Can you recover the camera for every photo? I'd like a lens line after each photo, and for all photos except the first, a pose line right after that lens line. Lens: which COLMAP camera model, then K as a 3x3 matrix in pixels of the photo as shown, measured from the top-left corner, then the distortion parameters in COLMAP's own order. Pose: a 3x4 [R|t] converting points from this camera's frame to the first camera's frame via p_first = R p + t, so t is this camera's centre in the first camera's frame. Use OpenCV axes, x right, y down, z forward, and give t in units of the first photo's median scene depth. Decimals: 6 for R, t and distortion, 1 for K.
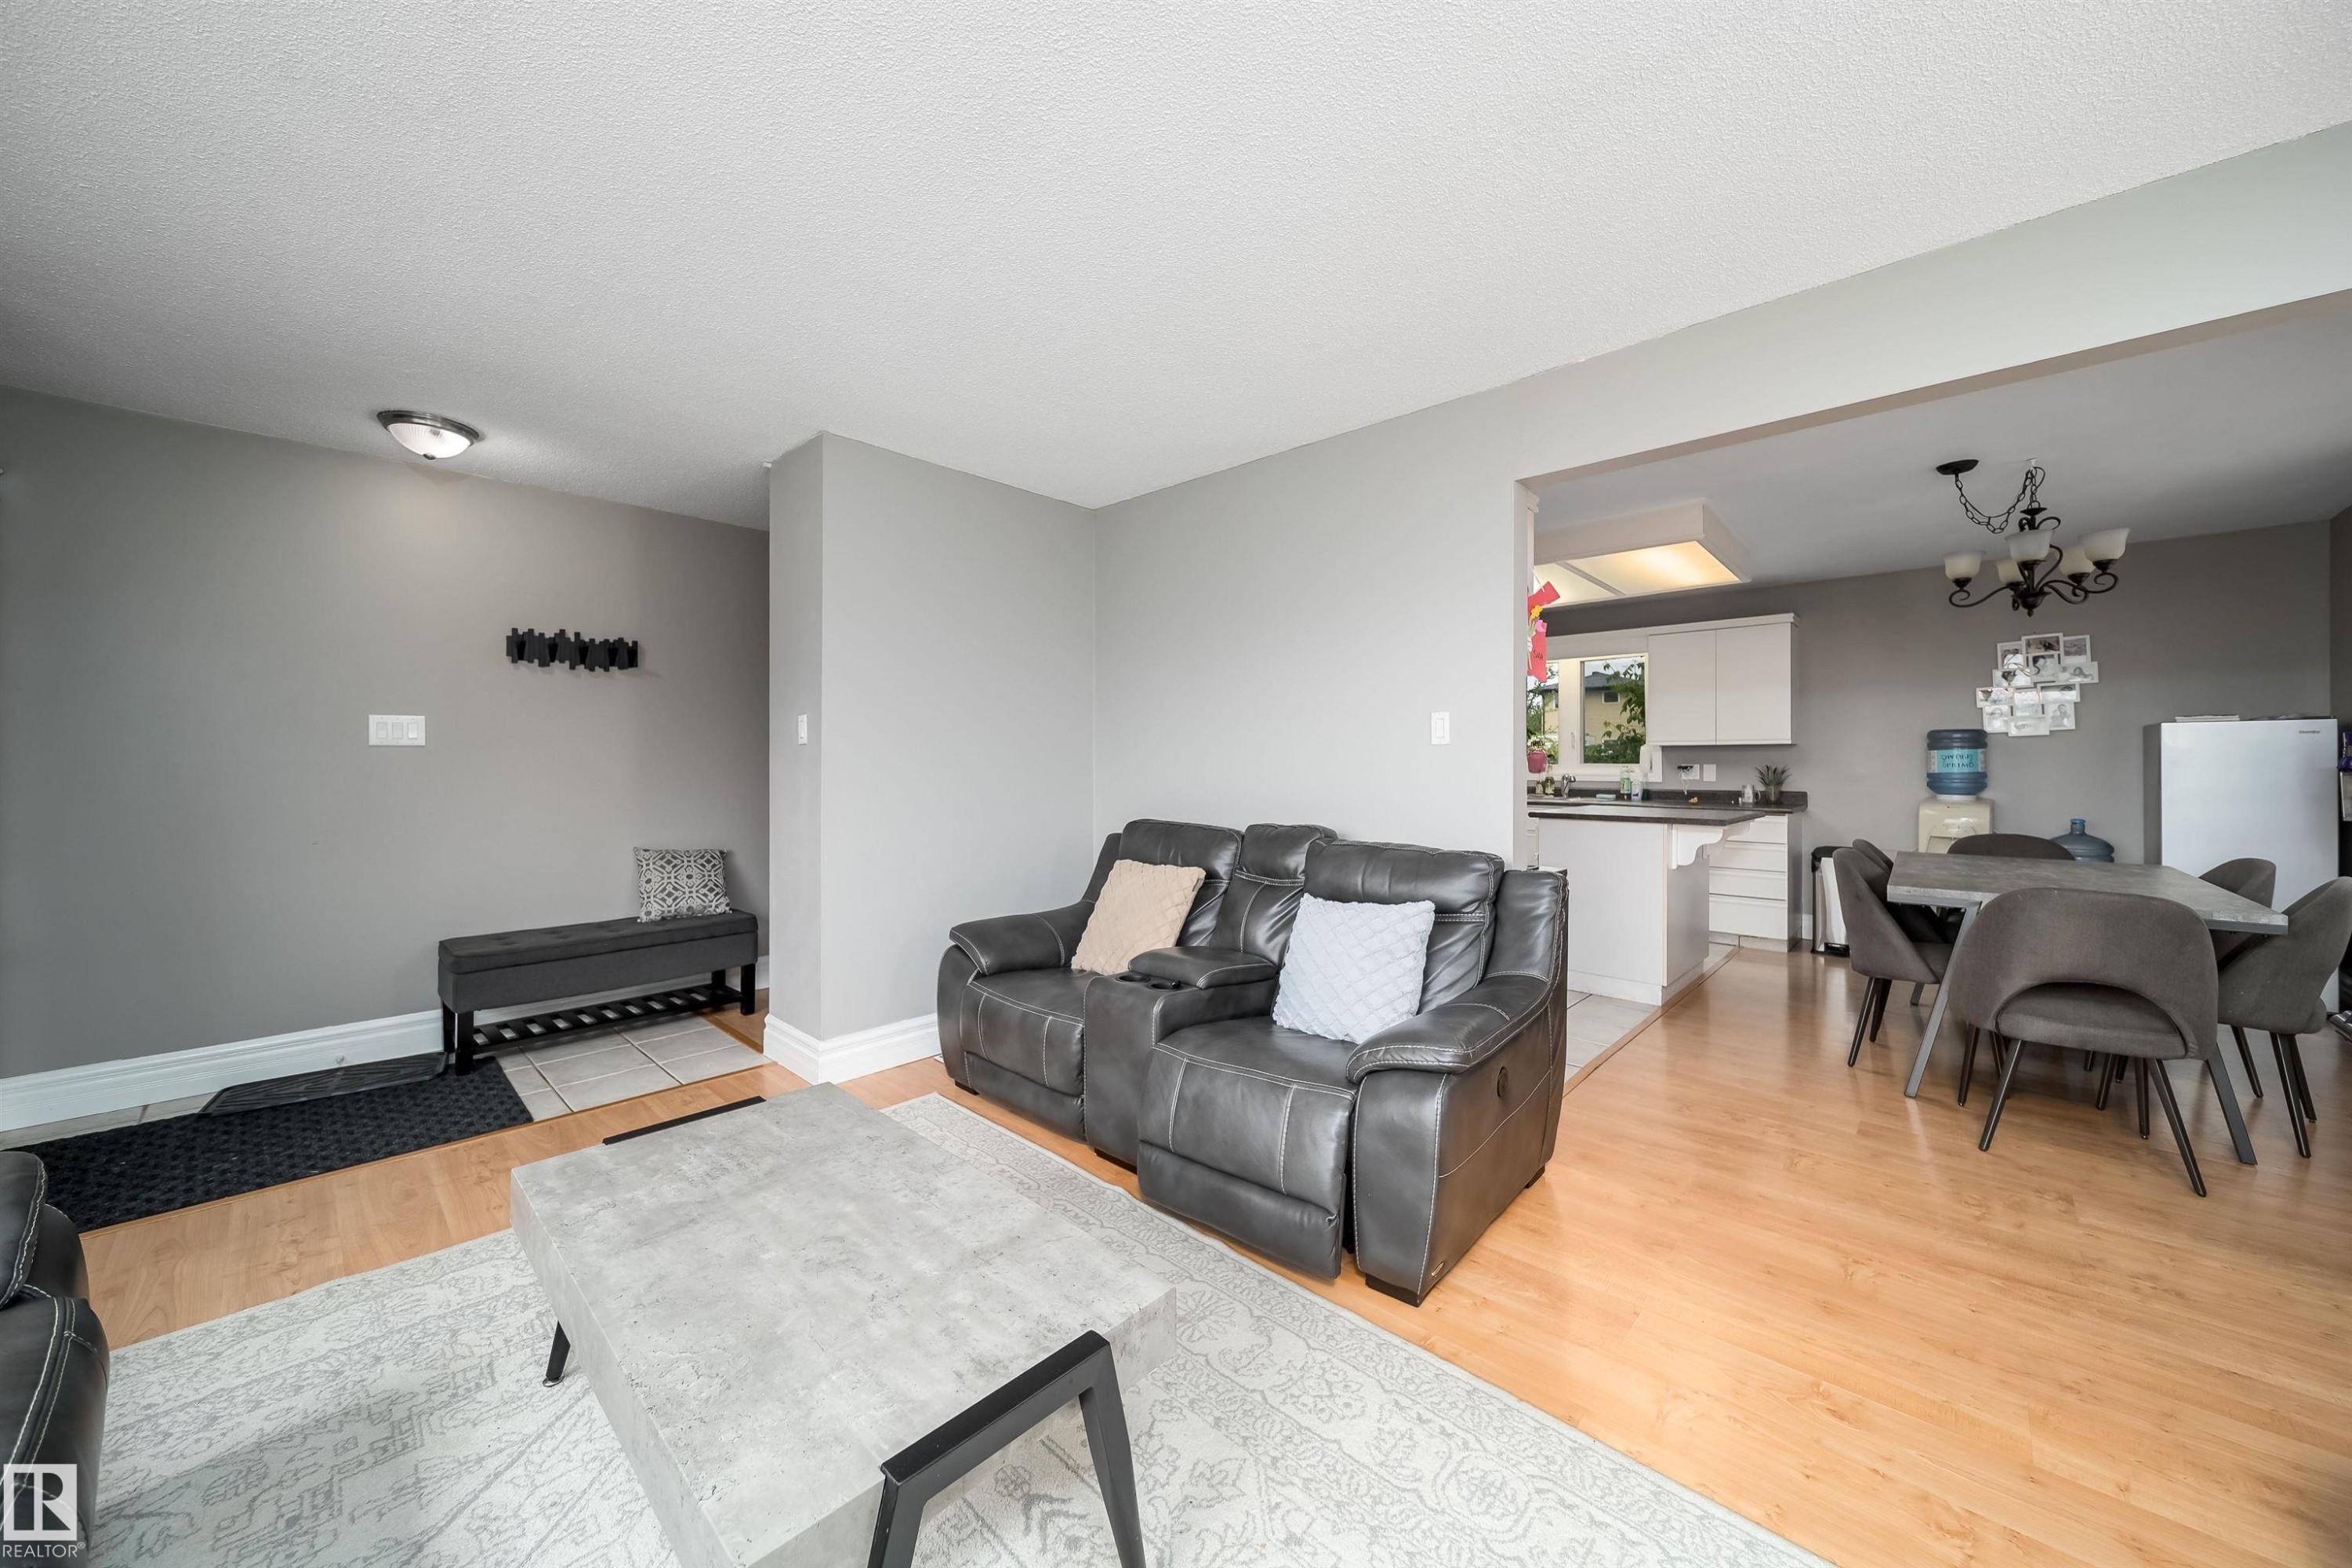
lens RADIAL K [[838.7, 0, 1180.6], [0, 838.7, 762.2], [0, 0, 1]] dist [-0.000580, -0.000091]
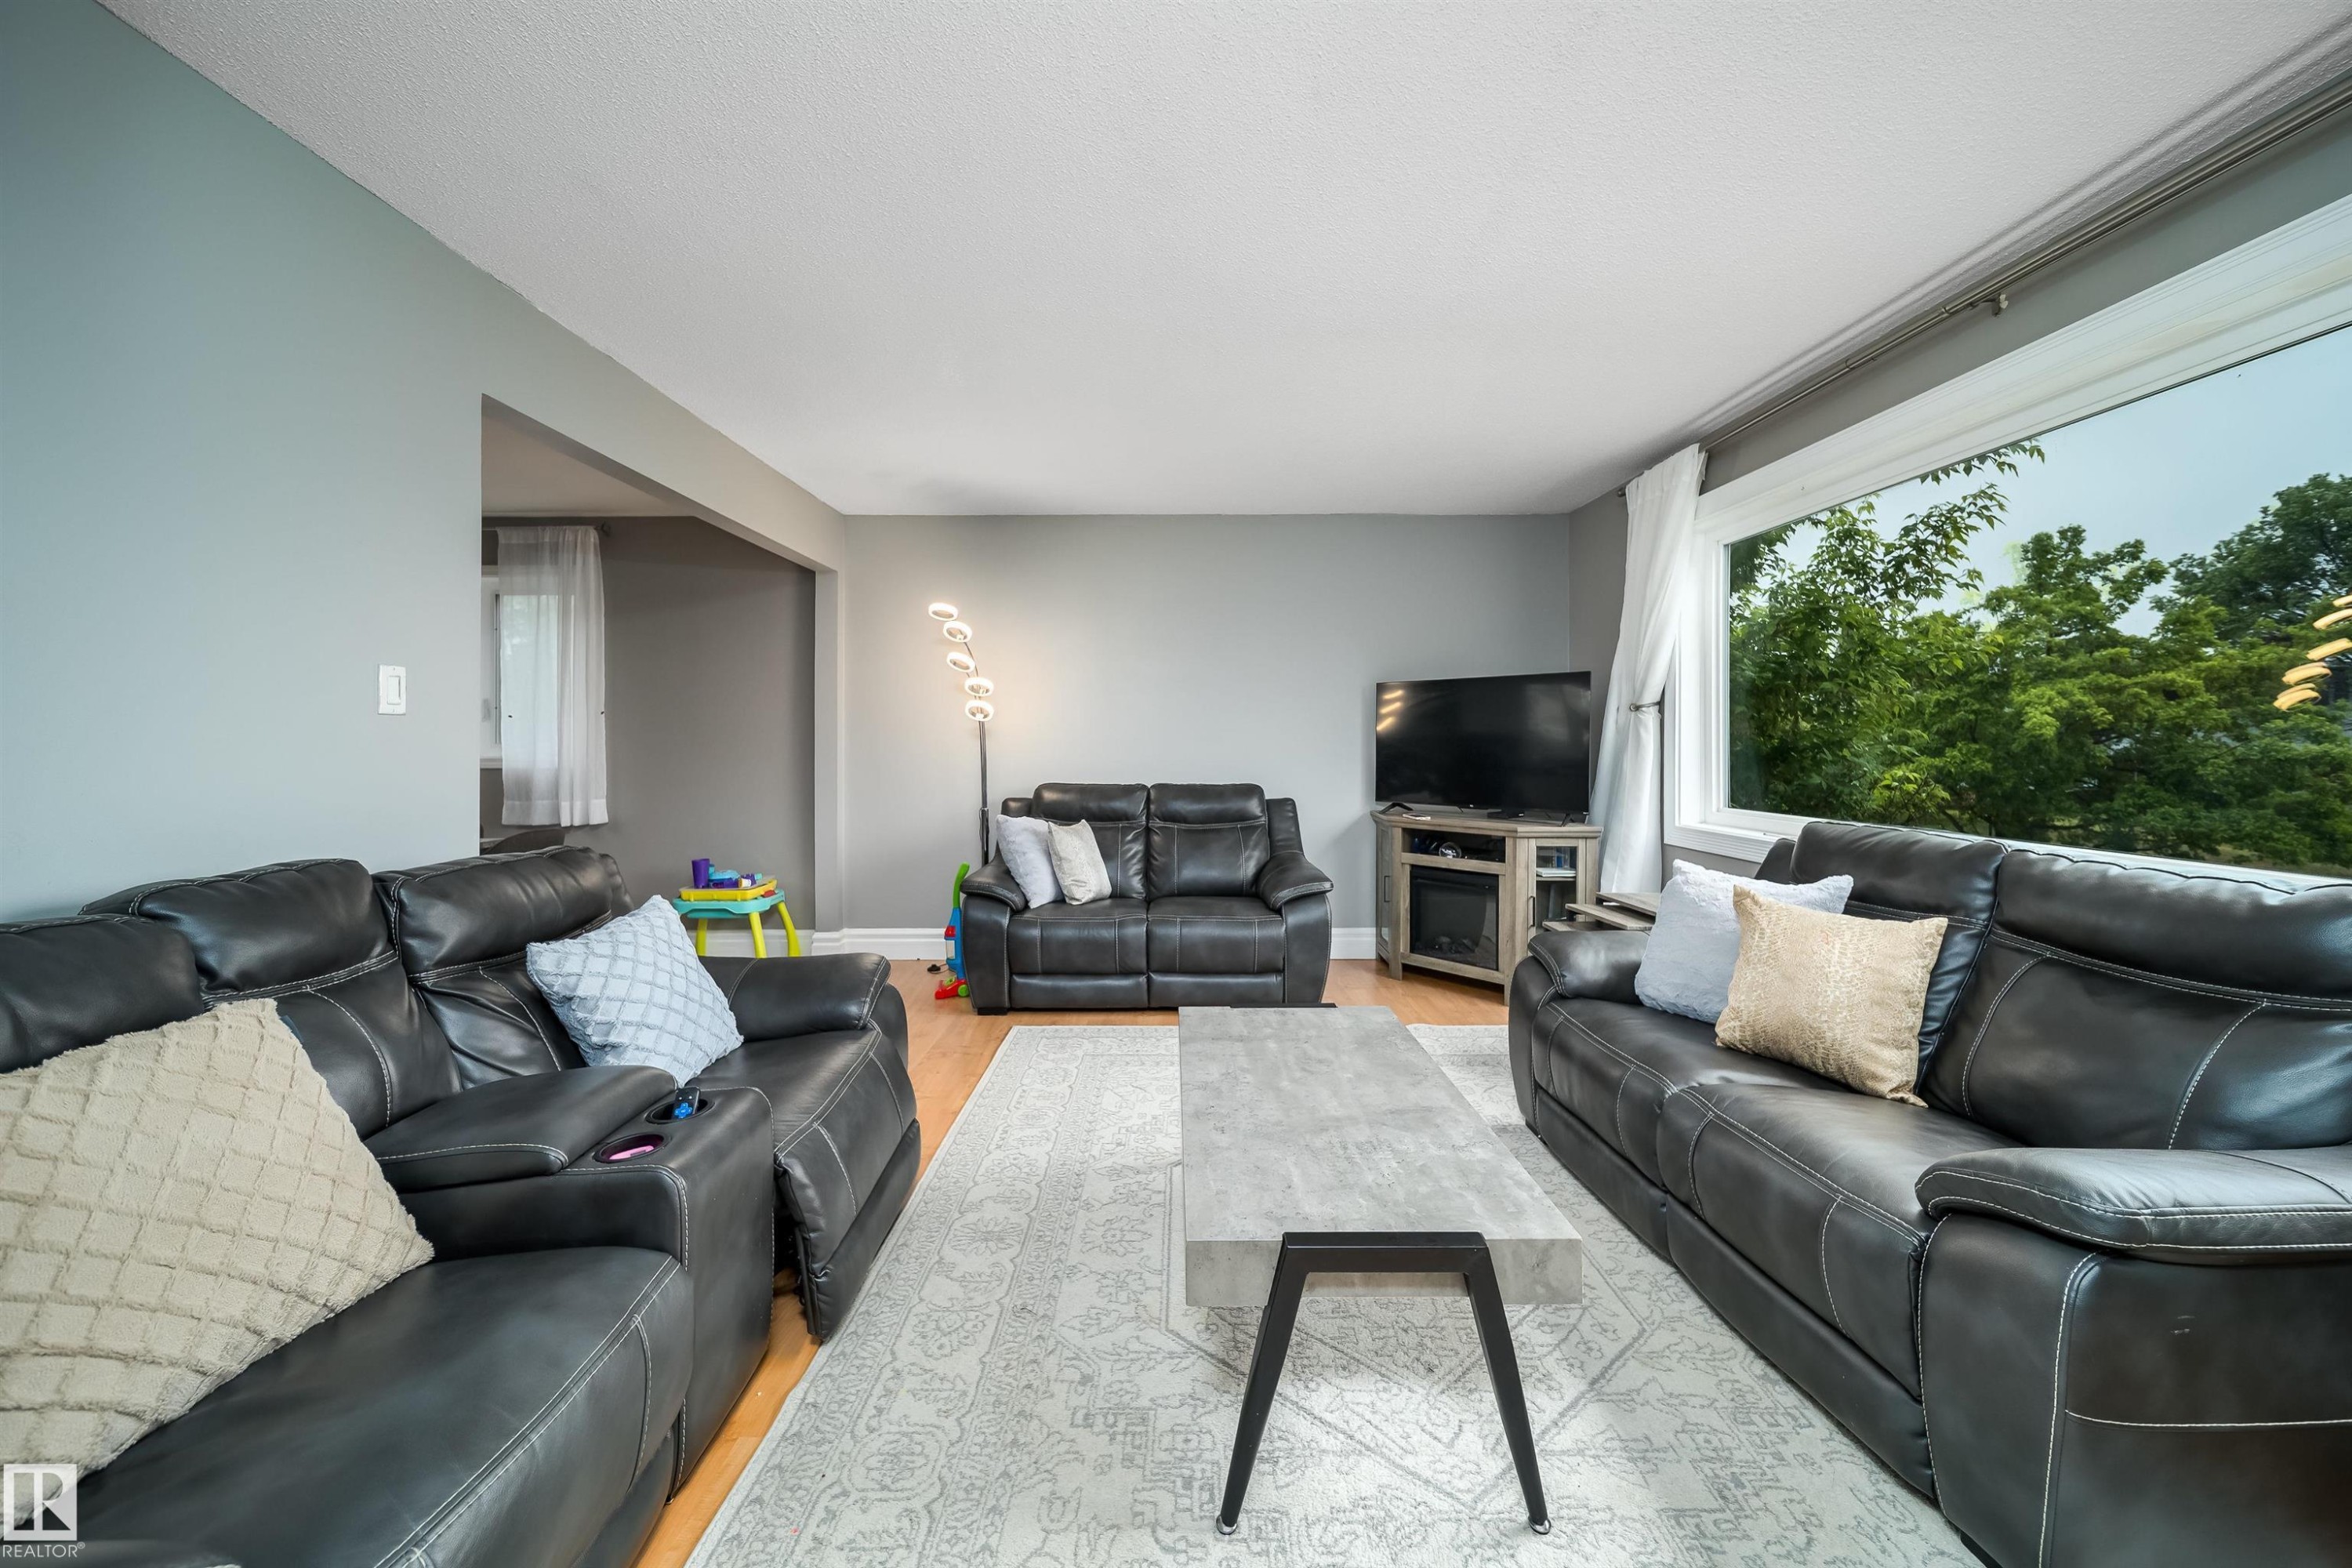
lens RADIAL K [[856.3, 0, 1166.2], [0, 856.3, 740.2], [0, 0, 1]] dist [-0.000639, -0.000791]
pose [[-0.683197, 0.000744, 0.730234, -0.964301], [0.000410, 1.000000, -0.000635, 0.001330], [-0.730234, -0.000134, -0.683197, 1.589226]]
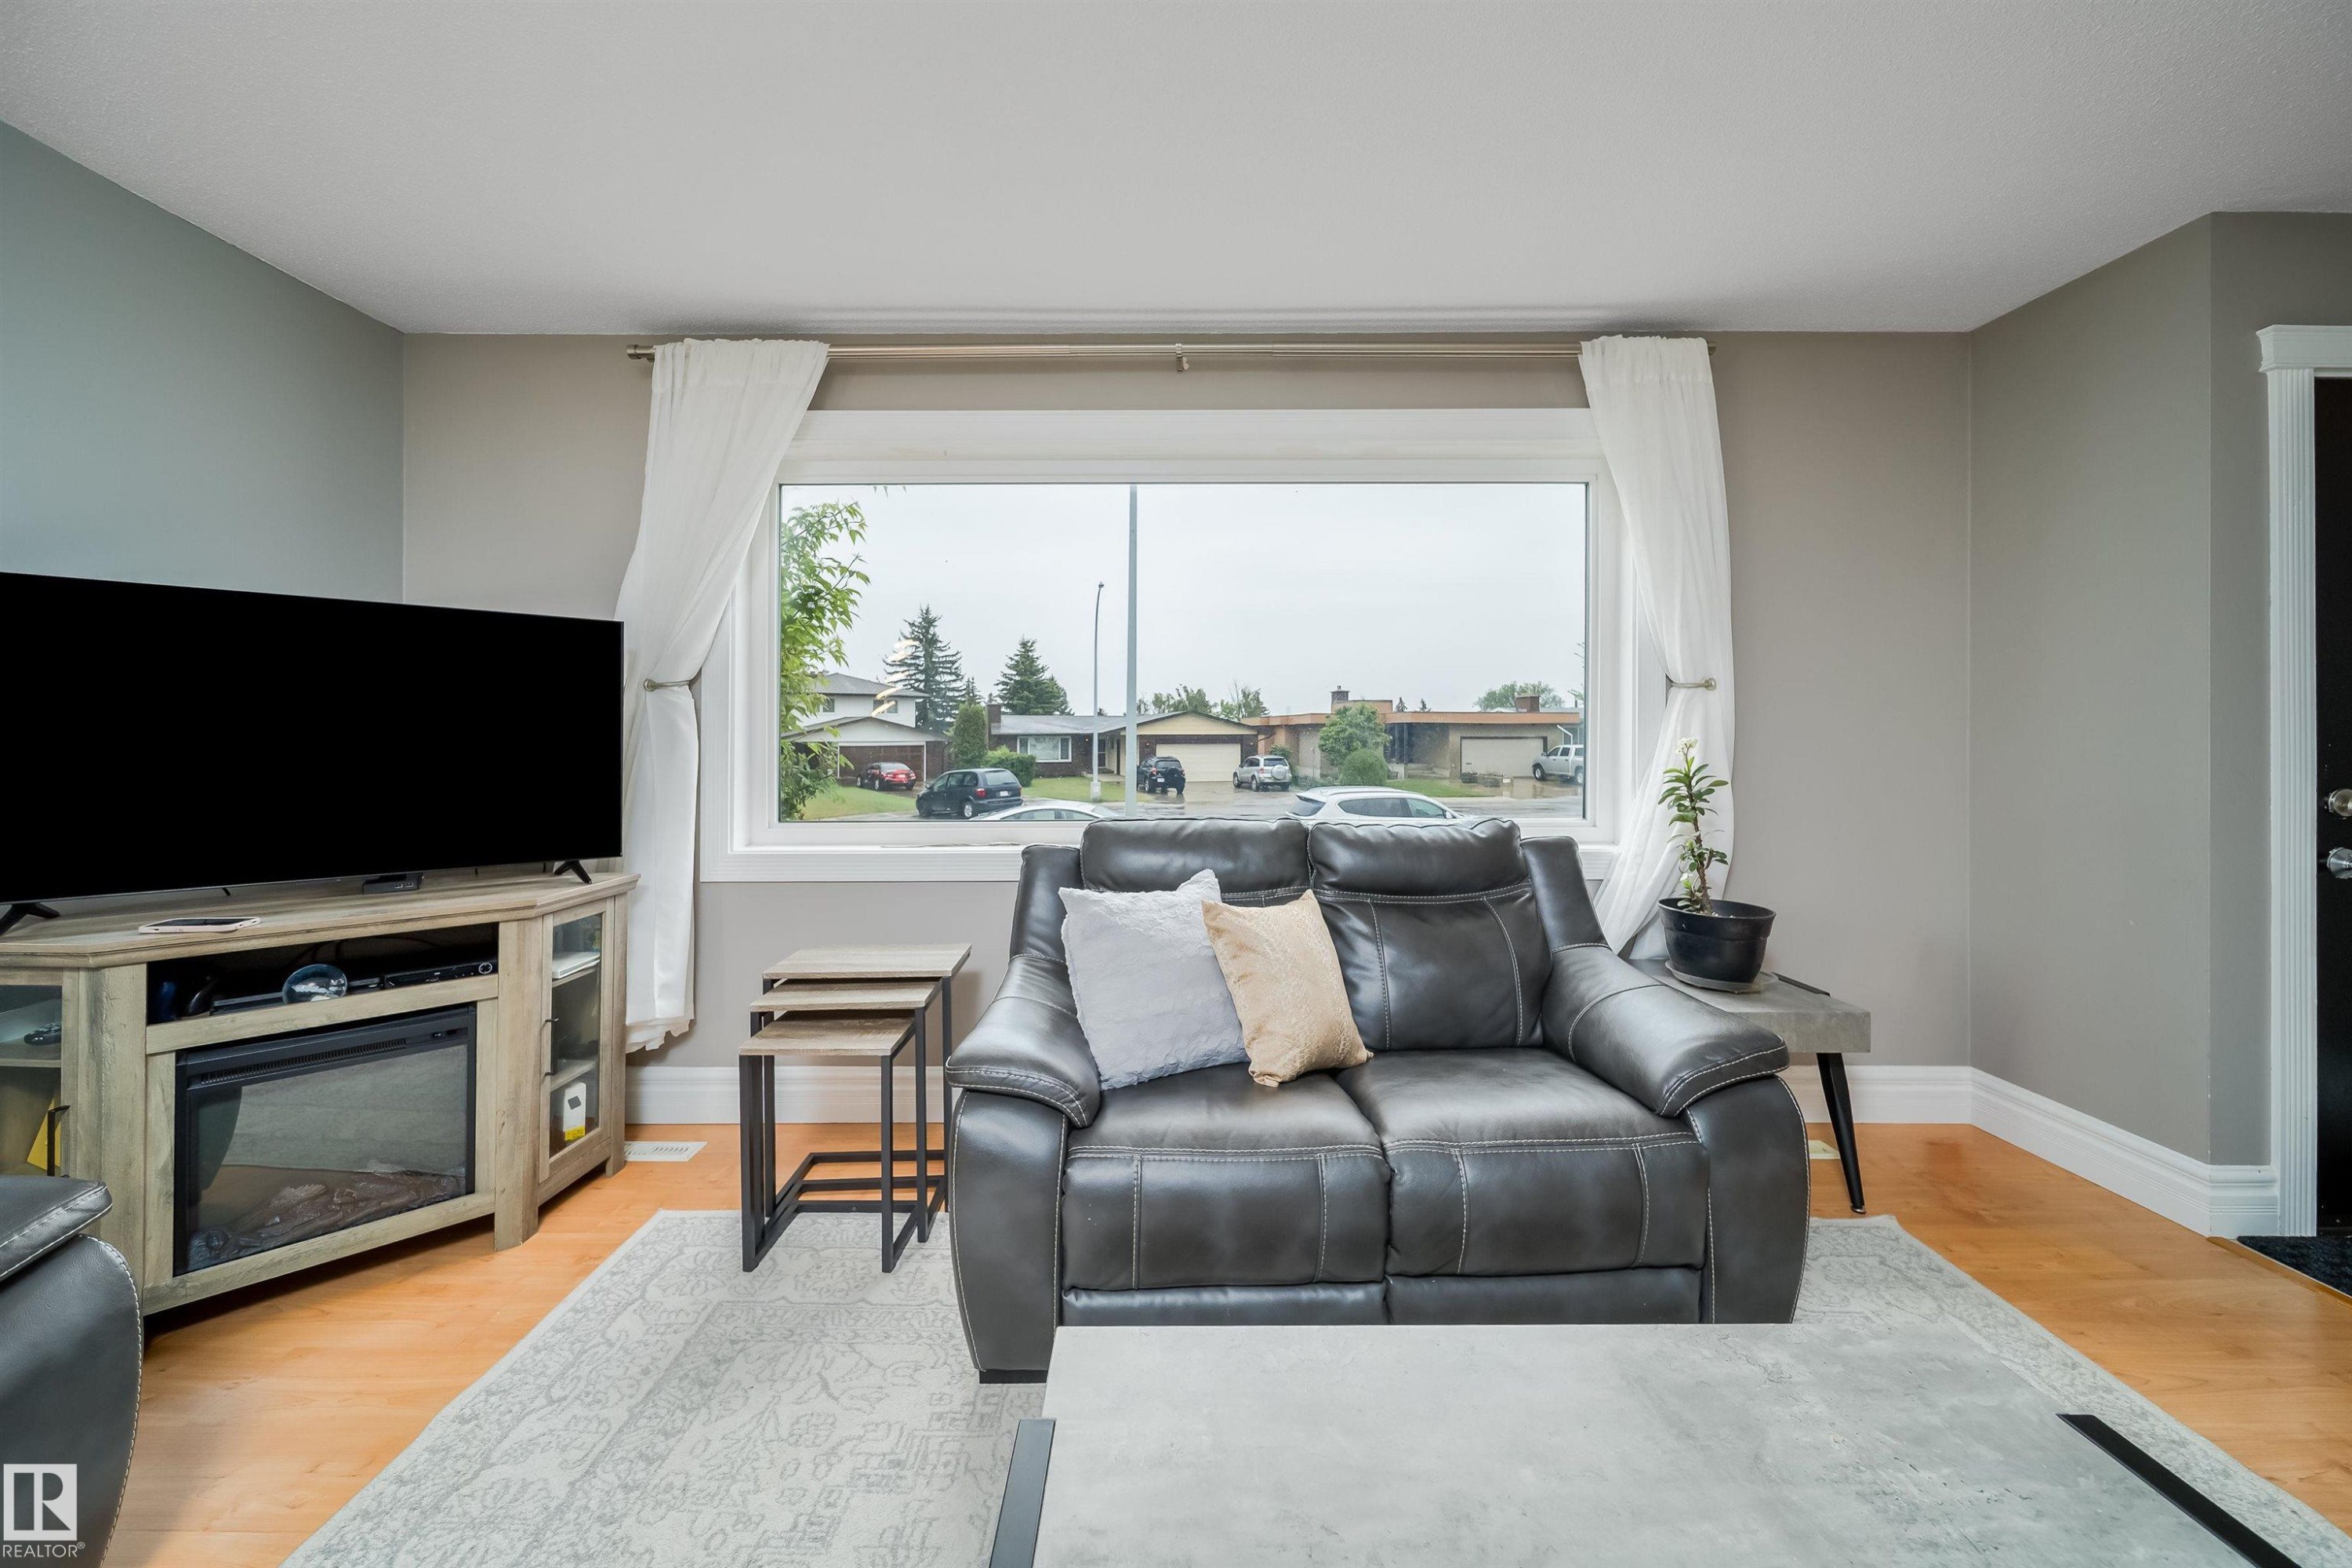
lens RADIAL K [[856.3, 0, 1166.2], [0, 856.3, 740.2], [0, 0, 1]] dist [-0.000639, -0.000791]
pose [[-0.726259, -0.000222, -0.687422, 0.118362], [0.001335, 0.999998, -0.001733, 0.011885], [0.687420, -0.002176, -0.726257, 0.910509]]
